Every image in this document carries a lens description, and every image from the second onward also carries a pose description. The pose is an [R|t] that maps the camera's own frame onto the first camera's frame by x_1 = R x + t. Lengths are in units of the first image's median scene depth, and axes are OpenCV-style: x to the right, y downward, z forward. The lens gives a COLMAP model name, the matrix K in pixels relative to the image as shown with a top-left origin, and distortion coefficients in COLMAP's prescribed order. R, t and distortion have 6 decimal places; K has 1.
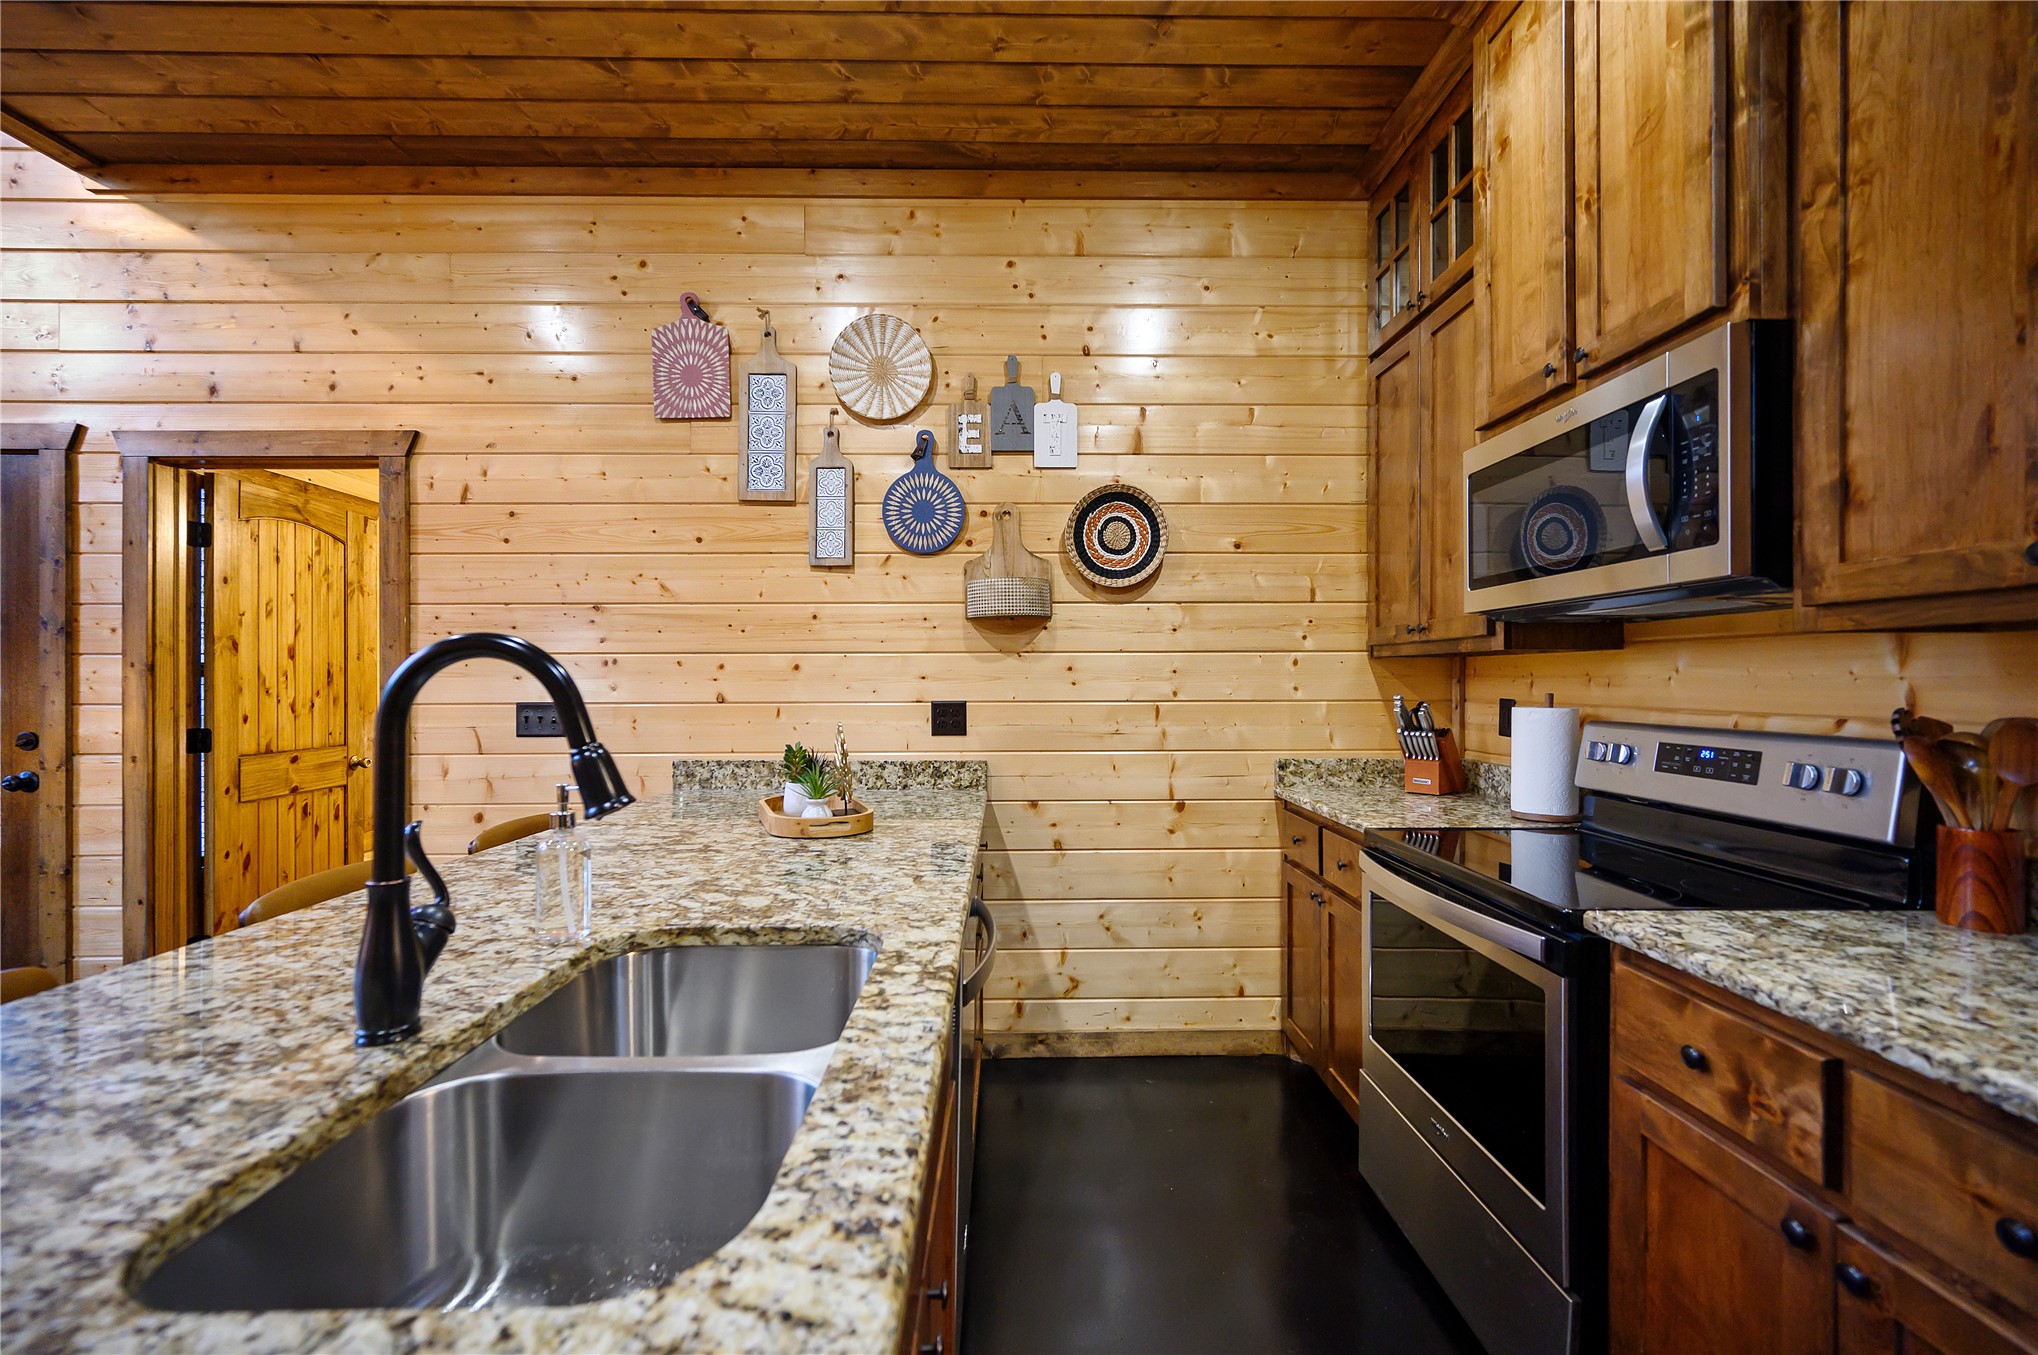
lens RADIAL K [[816.3, 0, 1019.0], [0, 816.3, 677.5], [0, 0, 1]] dist [-0.000229, 0.000019]
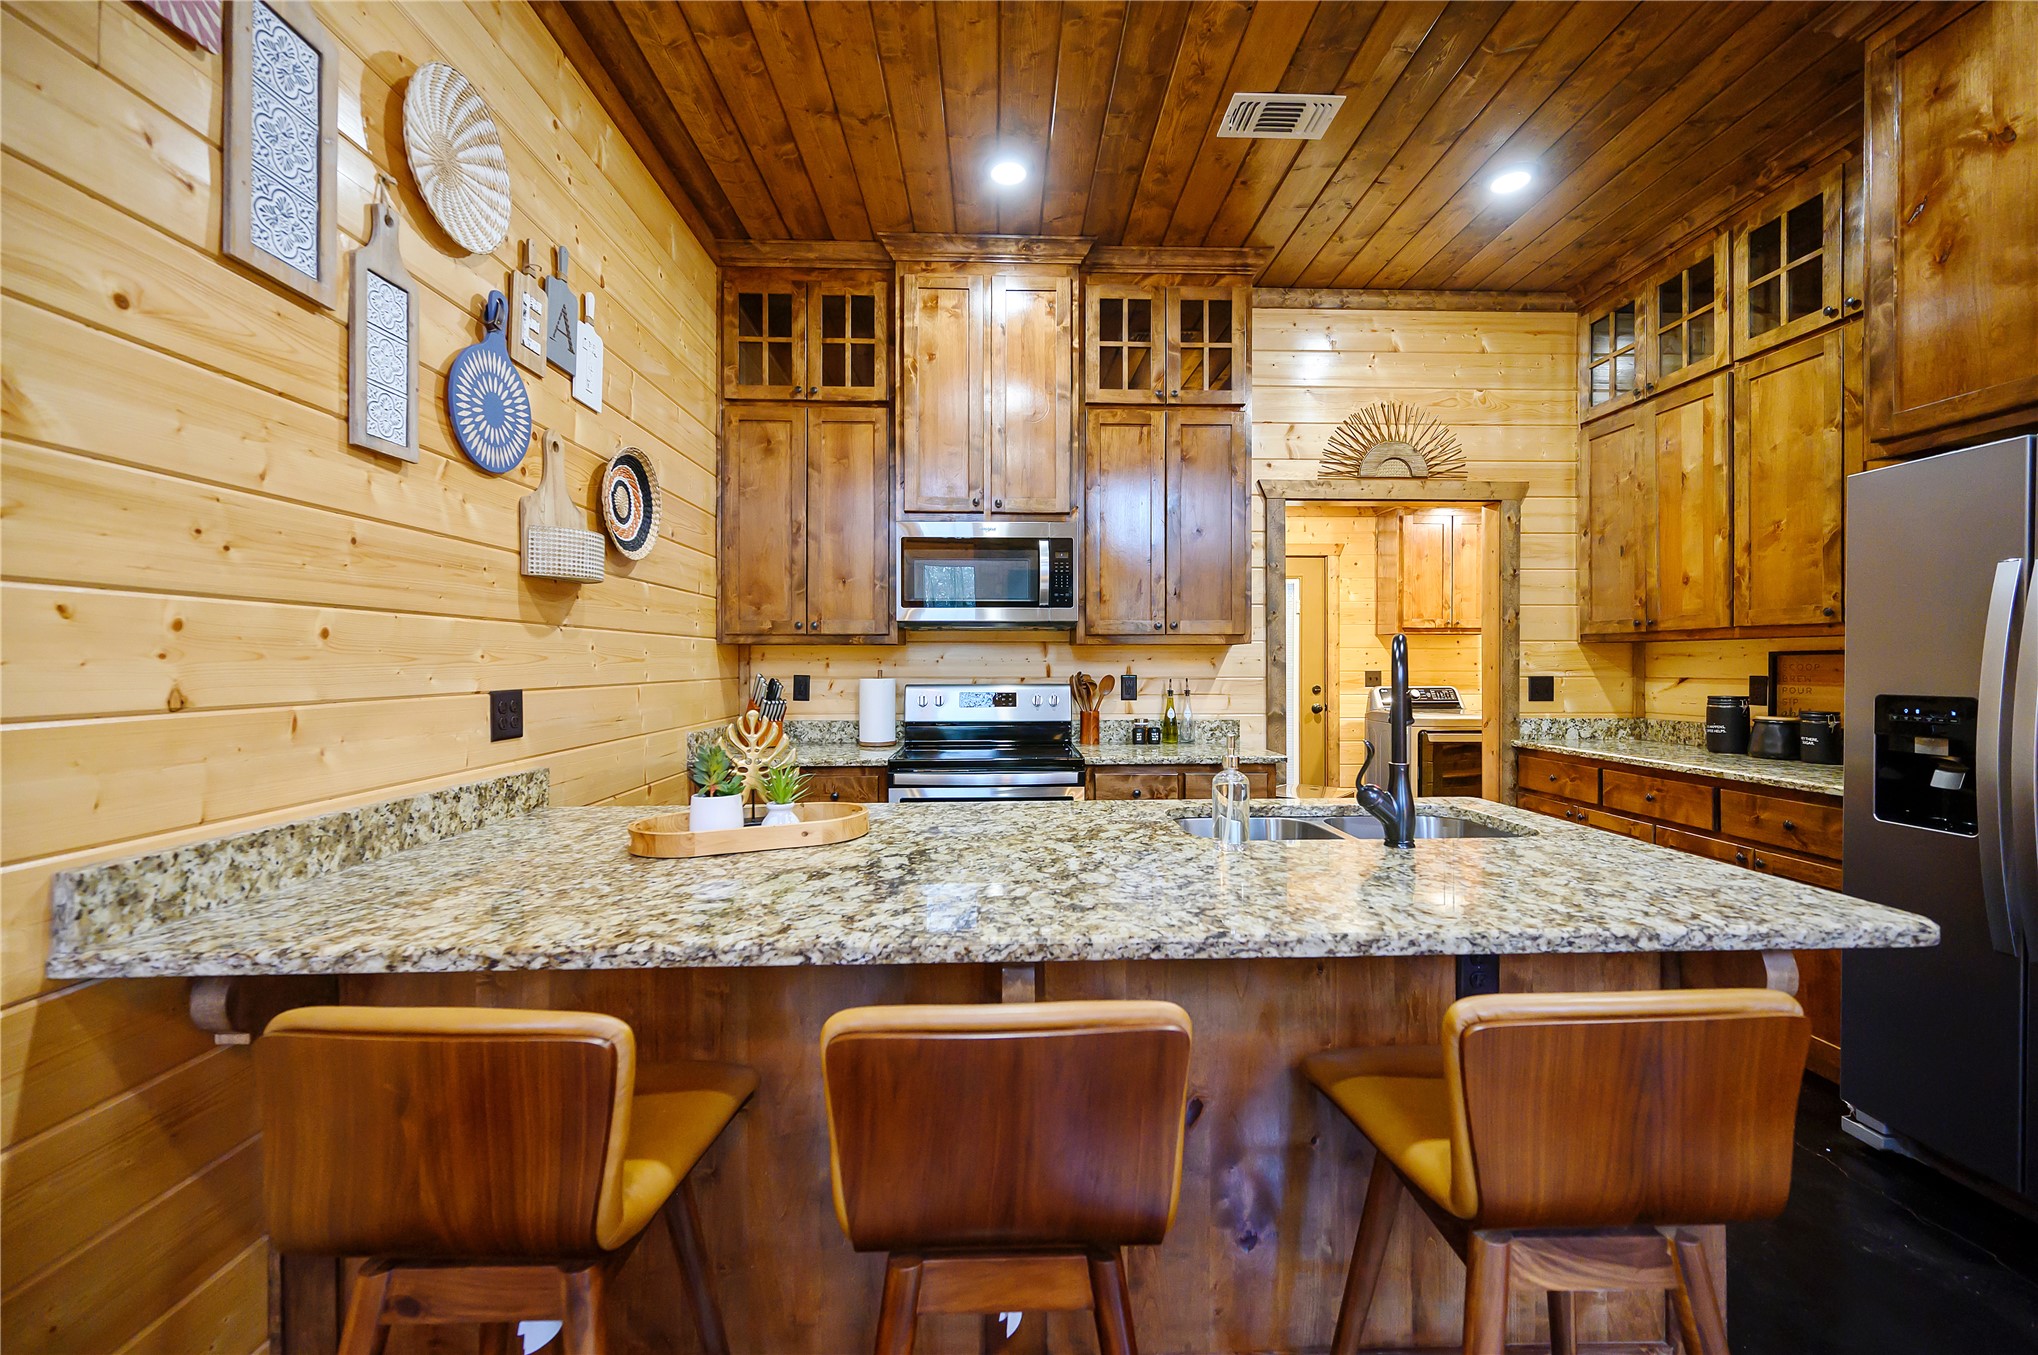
lens RADIAL K [[808.9, 0, 1020.1], [0, 808.9, 664.4], [0, 0, 1]] dist [0.000867, -0.000195]
pose [[-0.012804, 0.000619, 0.999918, -1.371253], [-0.001501, 0.999999, -0.000639, 0.011153], [-0.999917, -0.001509, -0.012803, 0.991380]]
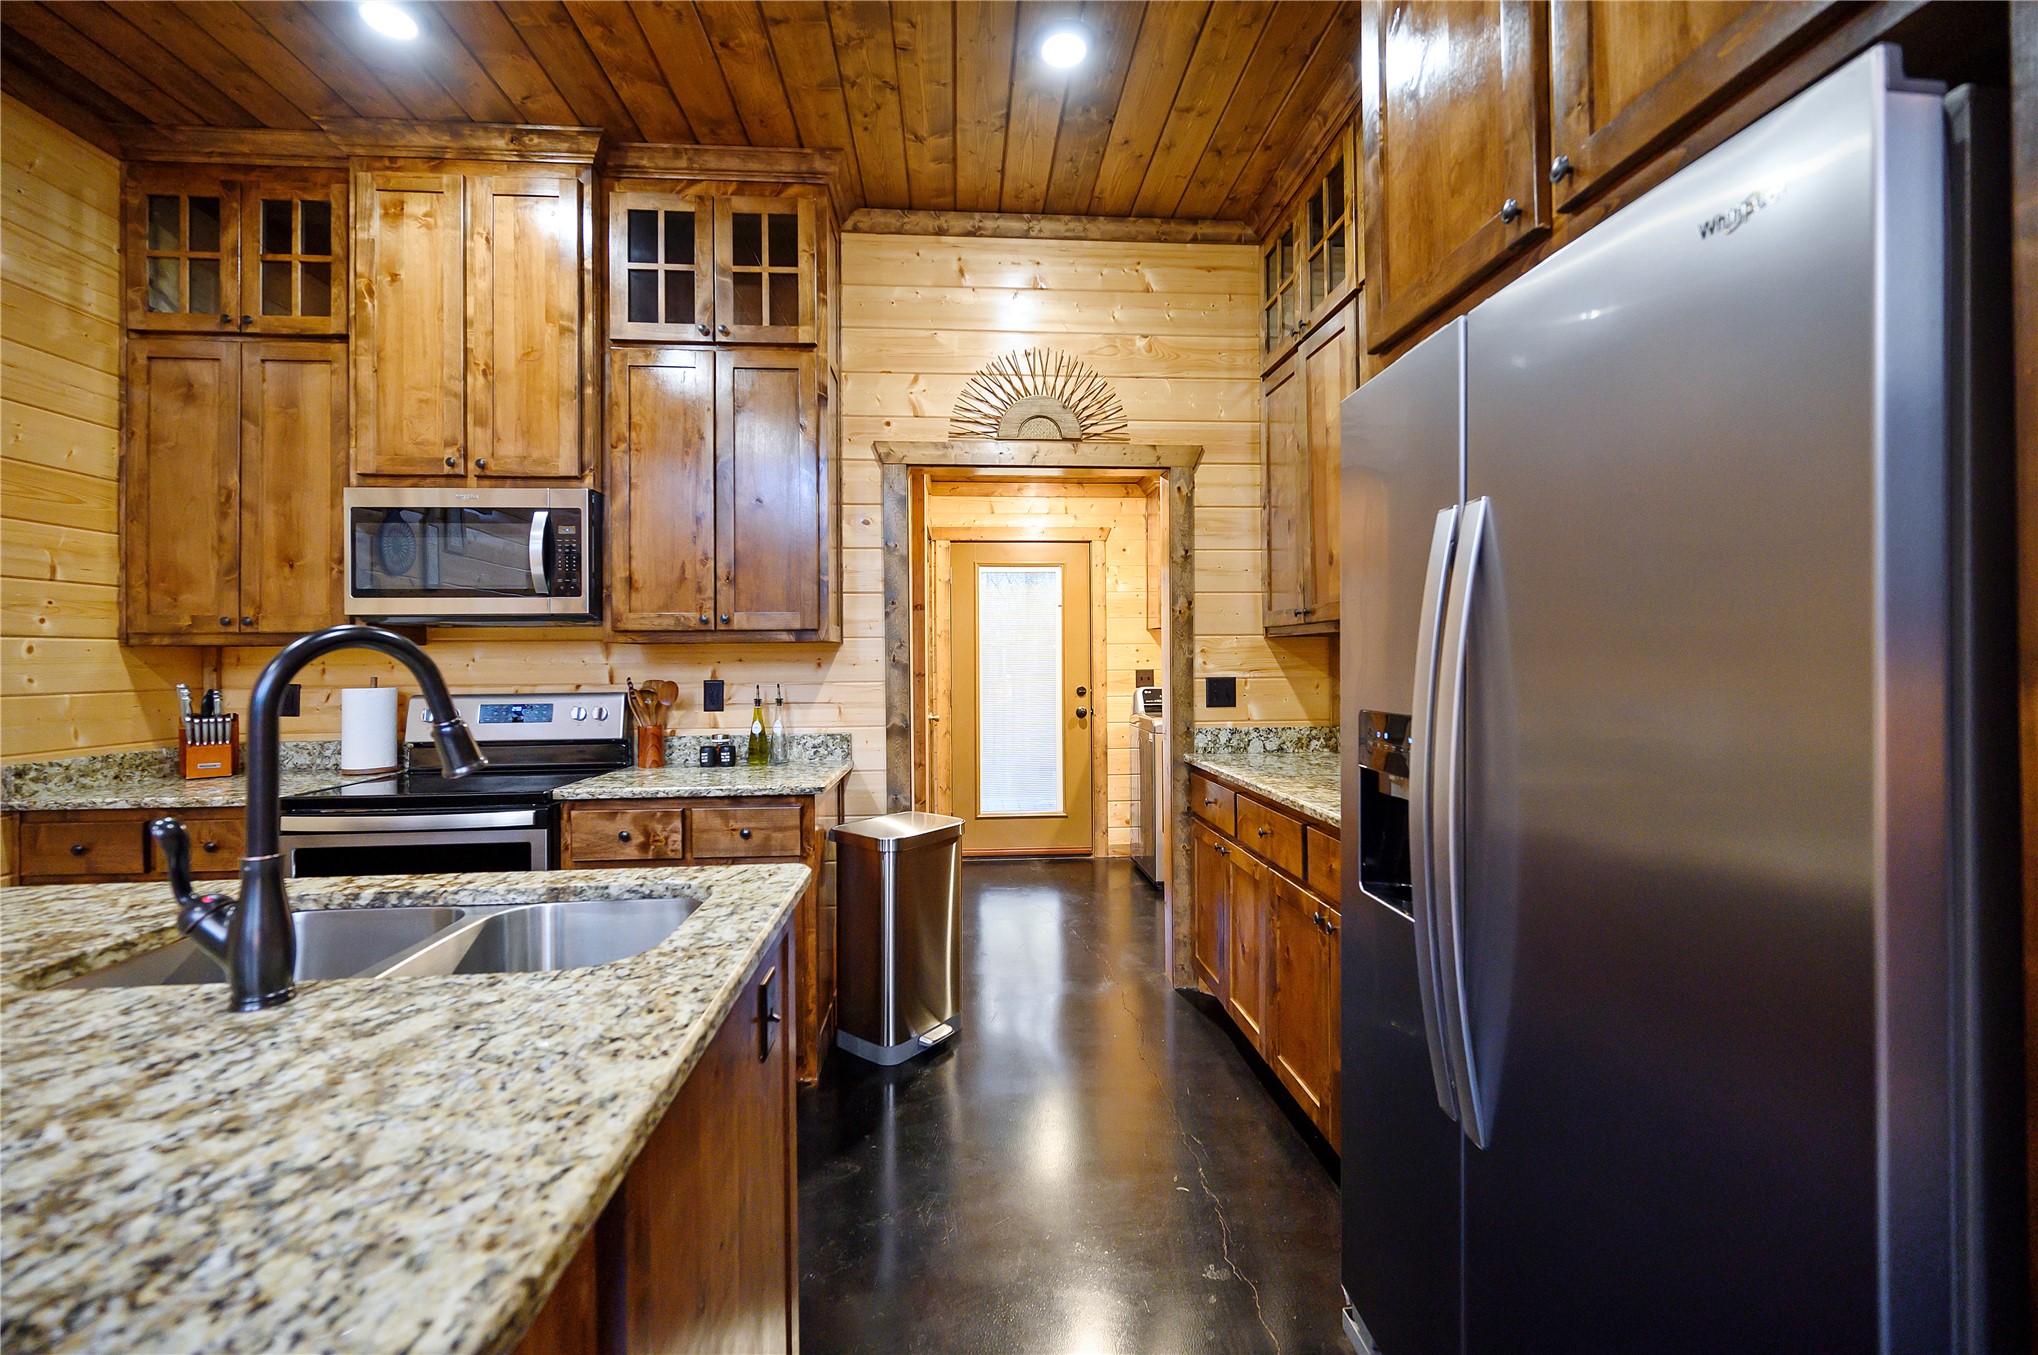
lens RADIAL K [[811.3, 0, 1017.4], [0, 811.3, 654.4], [0, 0, 1]] dist [-0.002107, -0.000284]
pose [[-0.054175, 0.008884, 0.998492, -0.978596], [0.006144, 0.999944, -0.008564, -0.000185], [-0.998513, 0.005671, -0.054226, 0.036879]]
